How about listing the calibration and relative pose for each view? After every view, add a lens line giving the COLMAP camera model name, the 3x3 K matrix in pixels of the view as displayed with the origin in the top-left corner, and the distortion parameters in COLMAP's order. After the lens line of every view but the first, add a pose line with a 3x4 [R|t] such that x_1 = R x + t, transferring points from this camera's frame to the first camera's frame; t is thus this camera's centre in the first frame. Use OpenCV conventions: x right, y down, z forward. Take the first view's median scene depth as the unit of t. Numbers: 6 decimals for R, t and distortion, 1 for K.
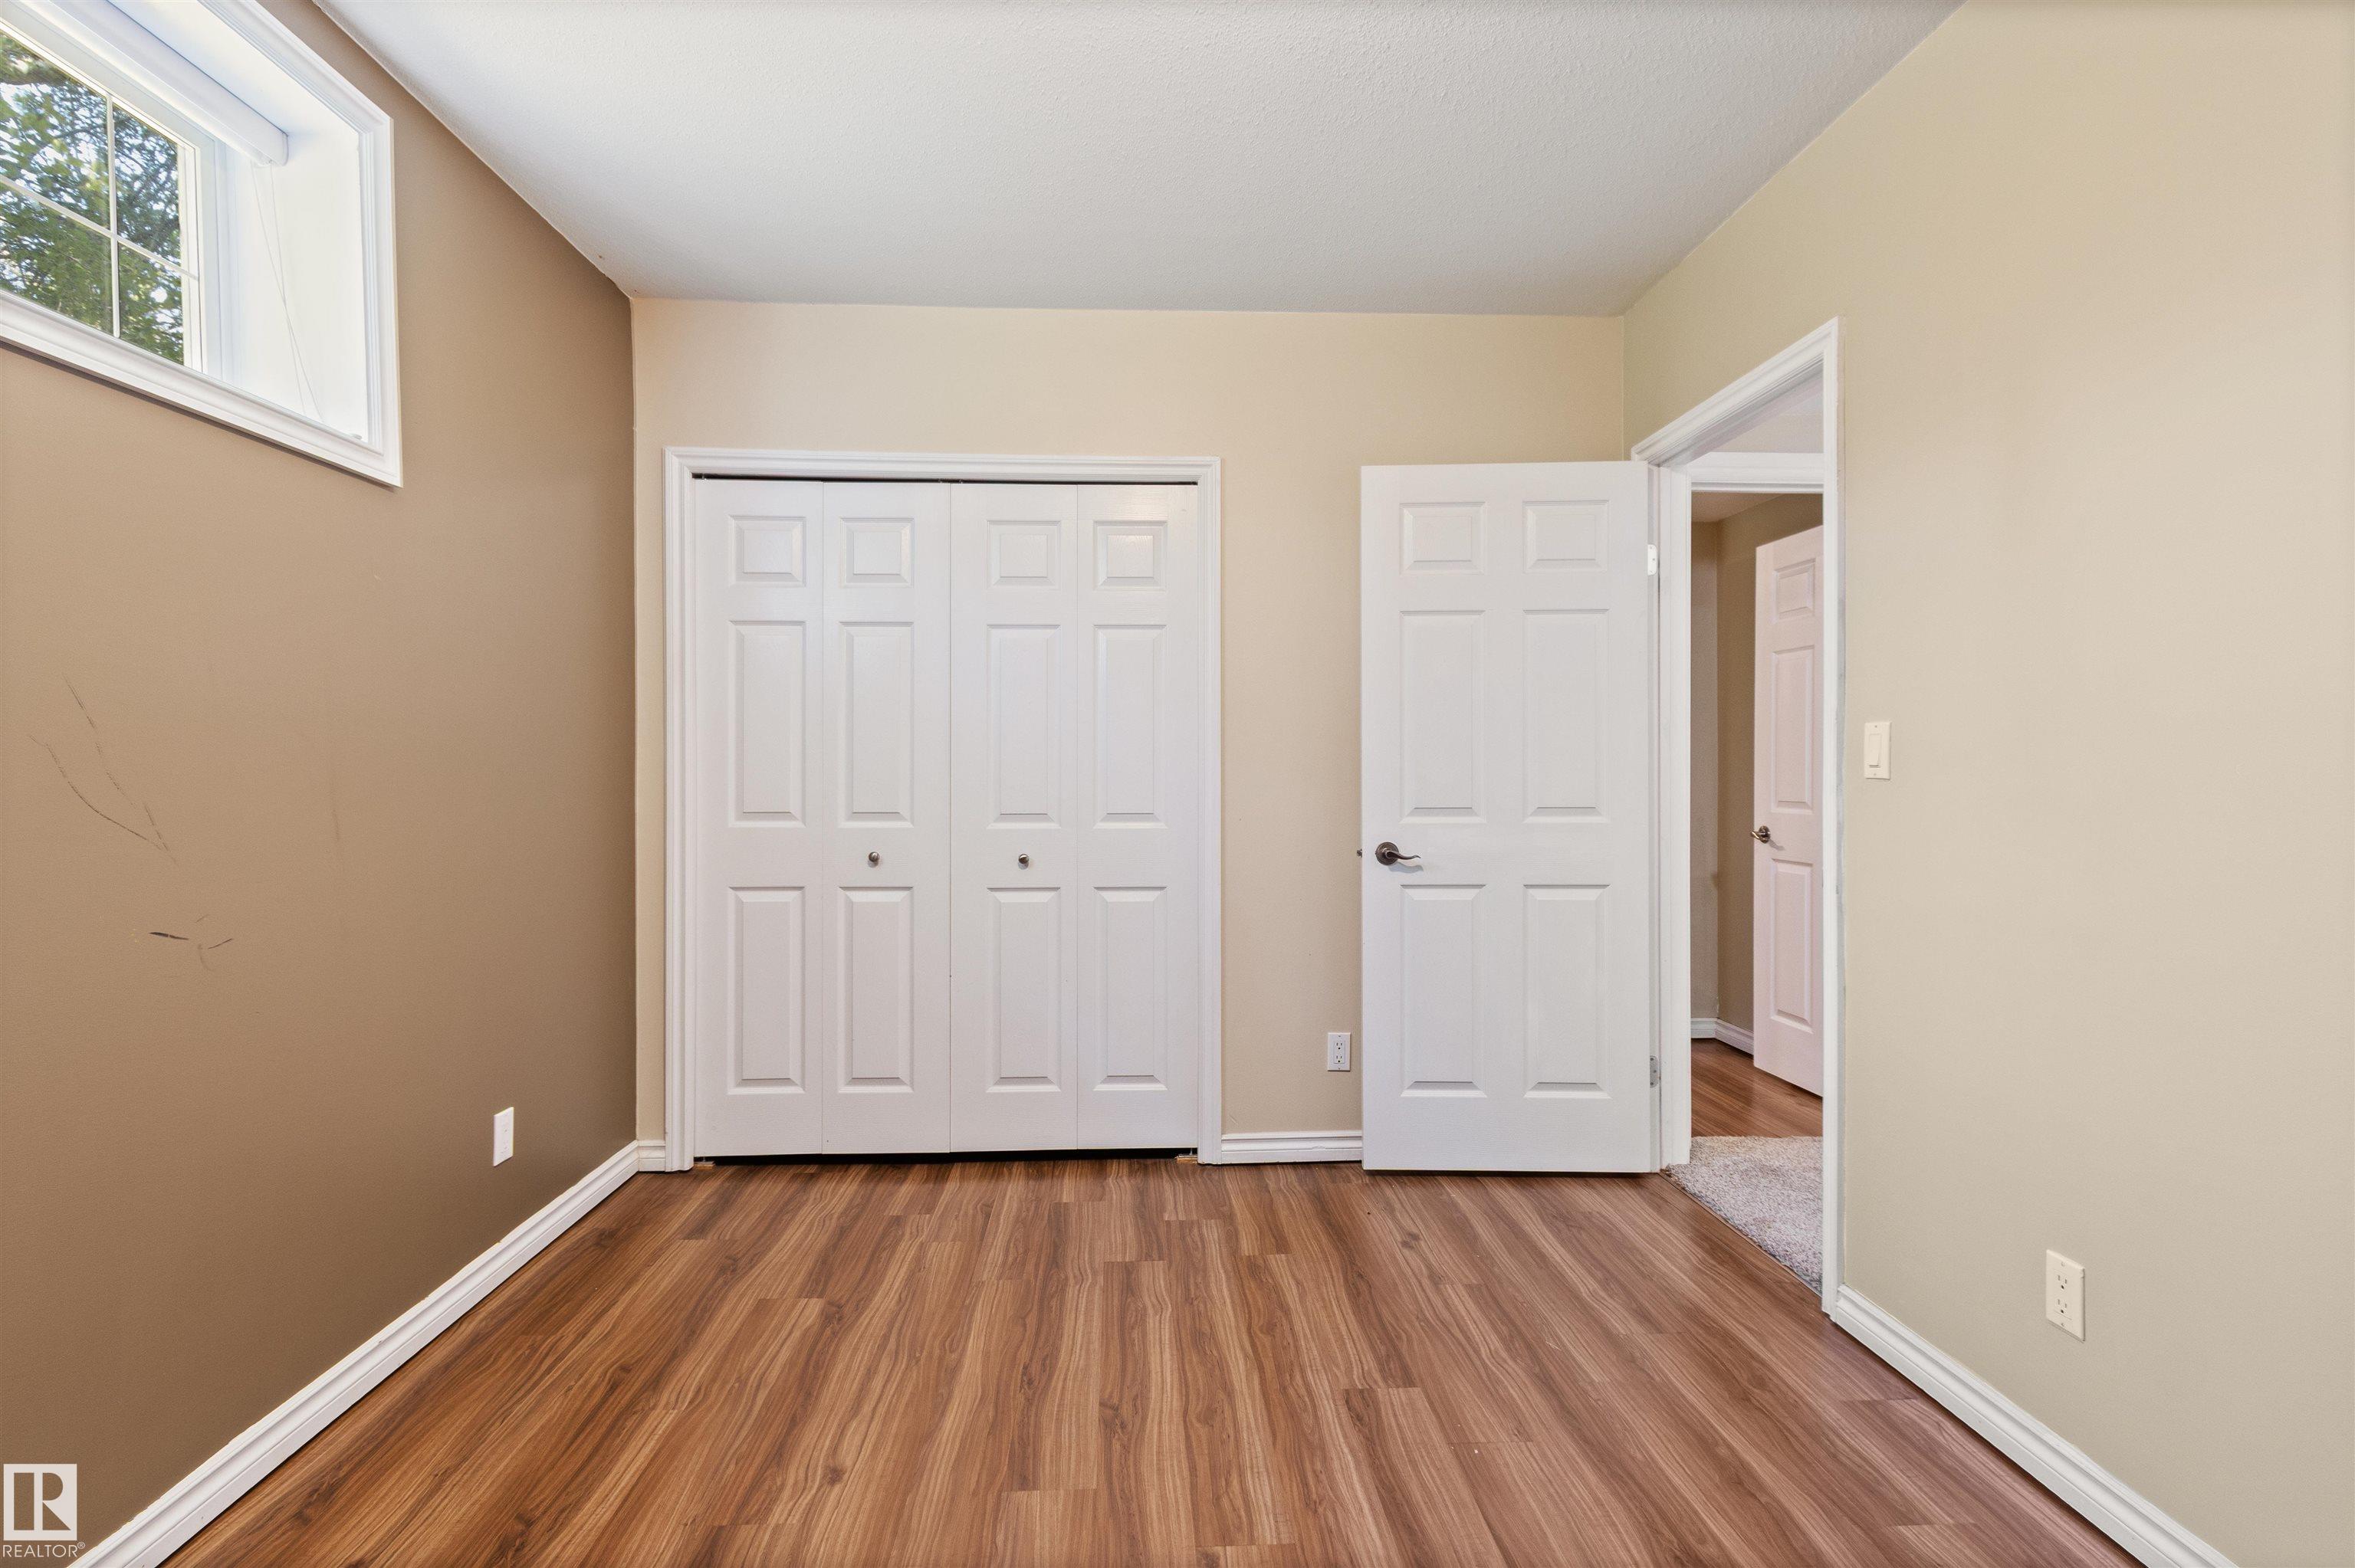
lens RADIAL K [[1111.0, 0, 1158.0], [0, 1111.0, 771.1], [0, 0, 1]] dist [0.008516, -0.003524]
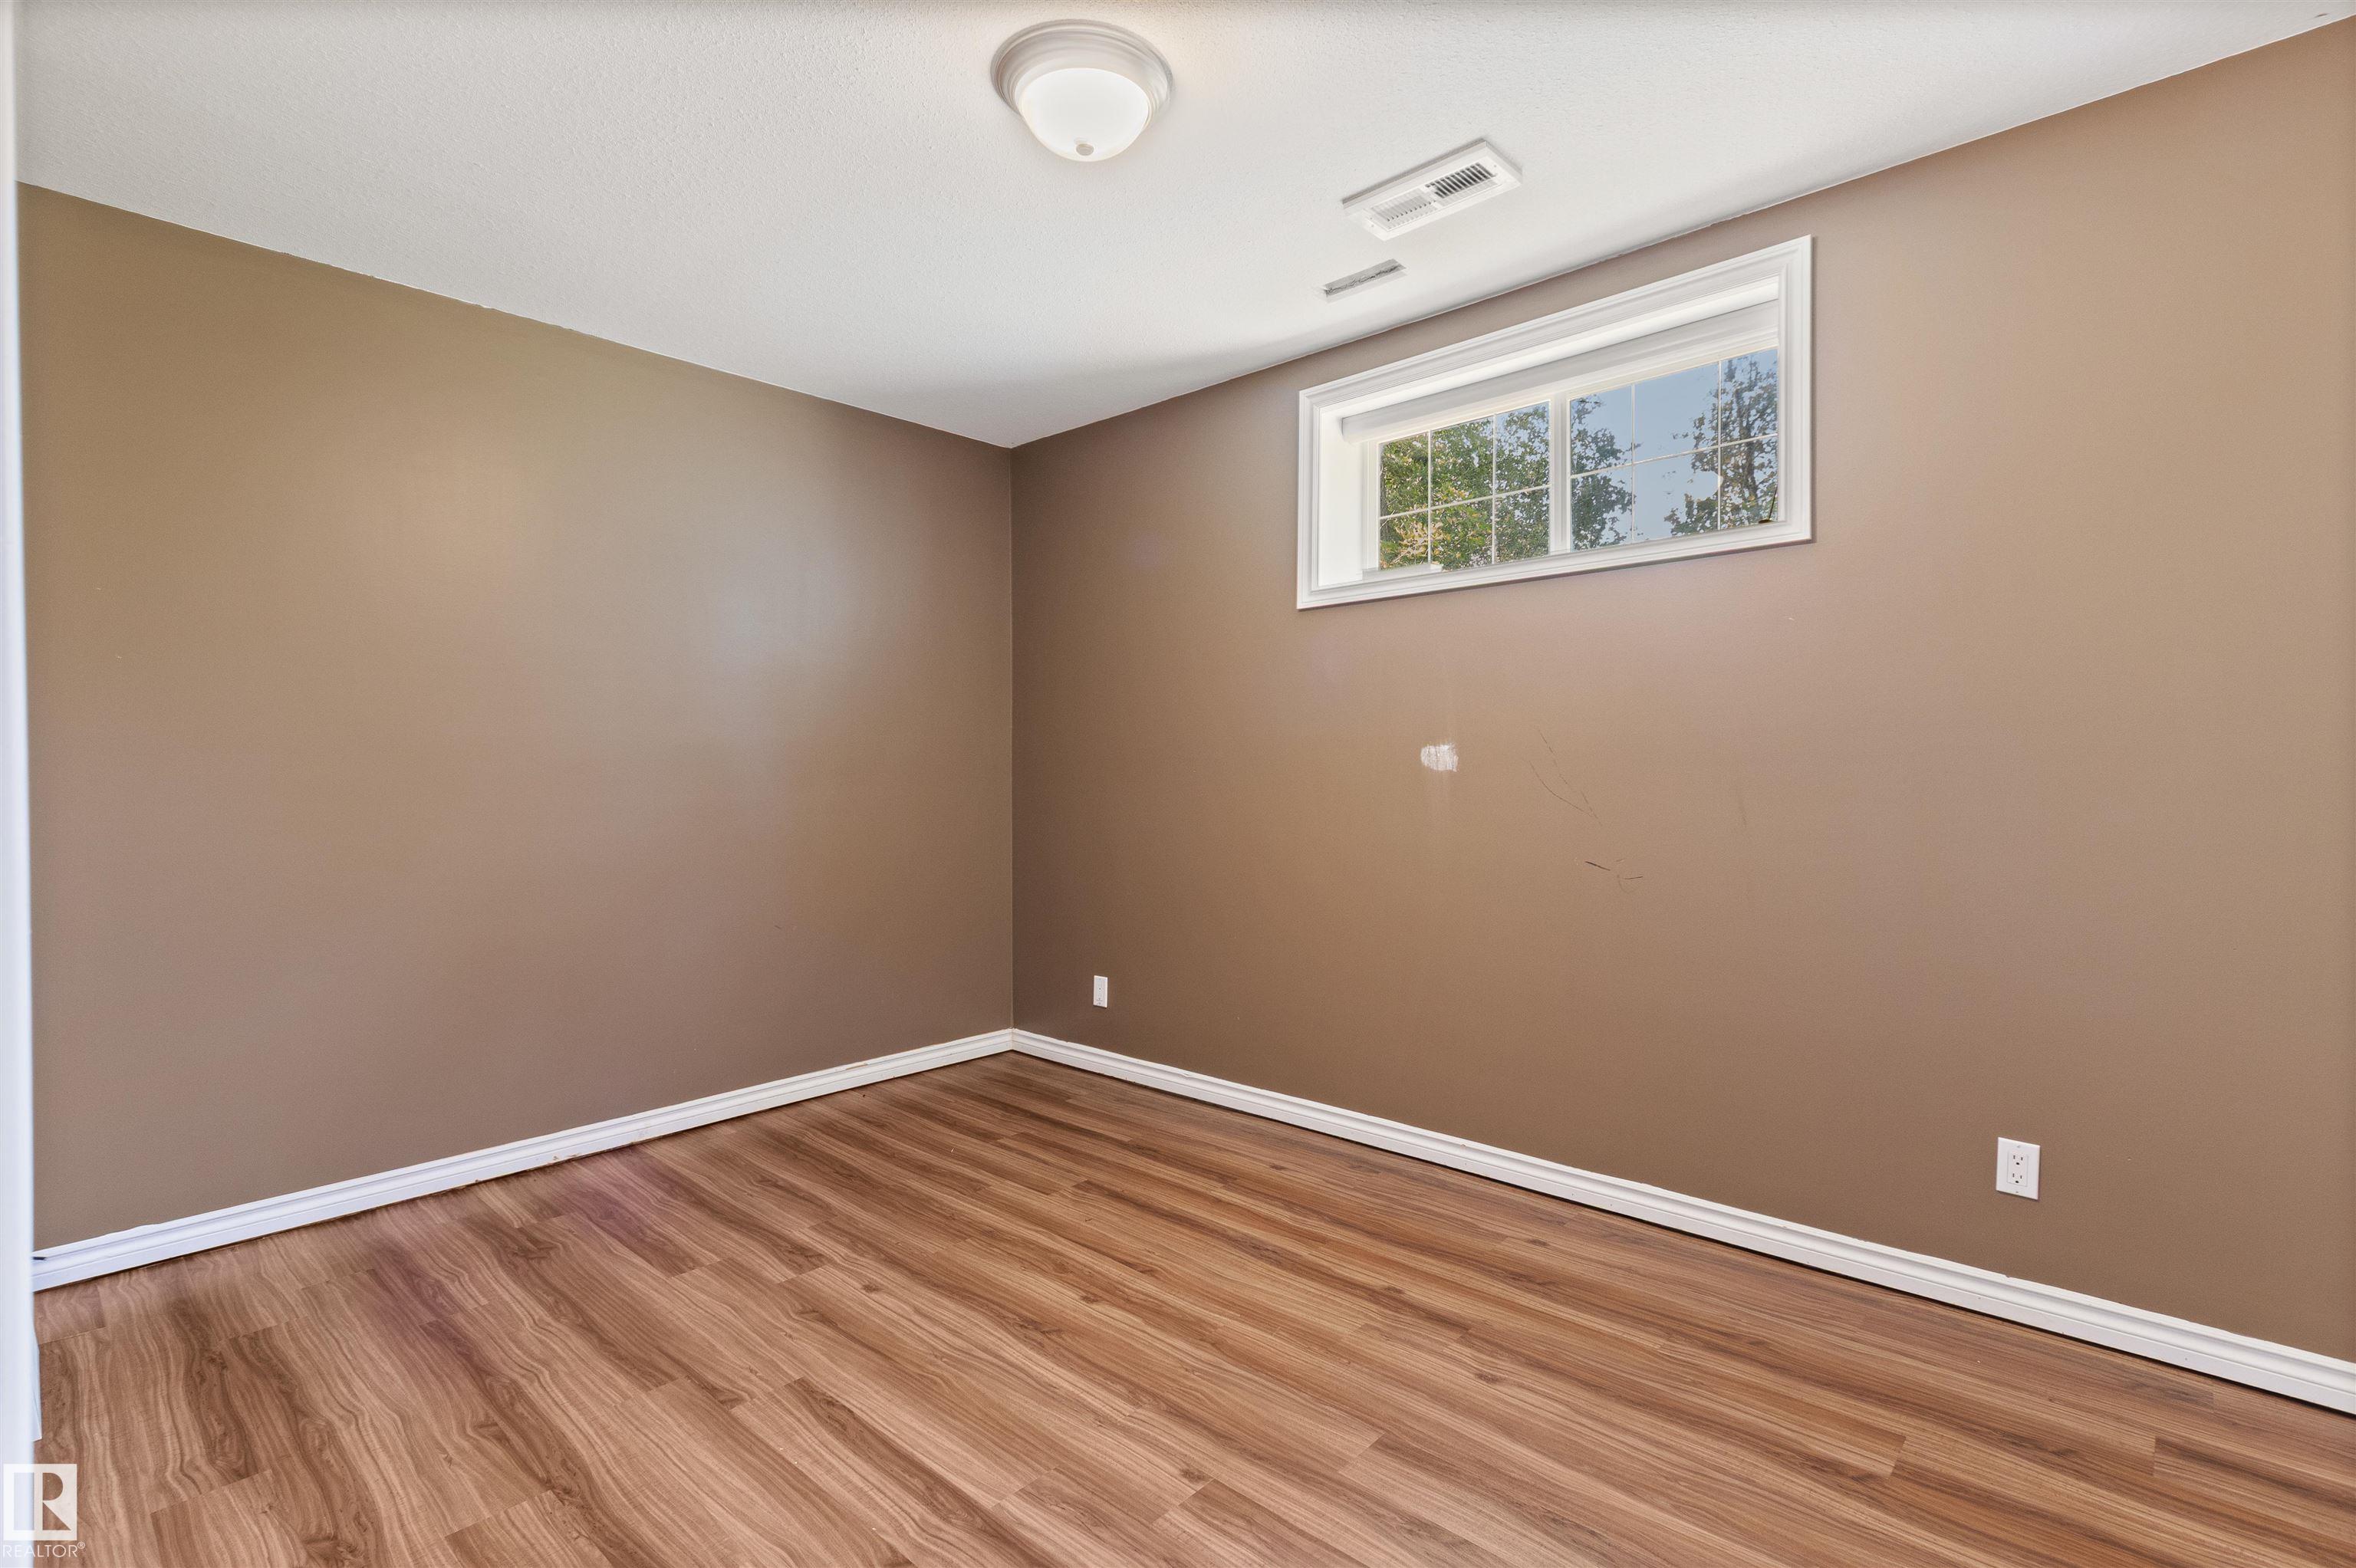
lens RADIAL K [[1111.5, 0, 1182.4], [0, 1111.5, 781.5], [0, 0, 1]] dist [0.008516, -0.003524]
pose [[-0.705621, 0.010187, -0.708517, 0.666241], [0.006174, 0.999947, 0.008227, -0.004755], [0.708563, 0.001431, -0.705646, 1.404029]]
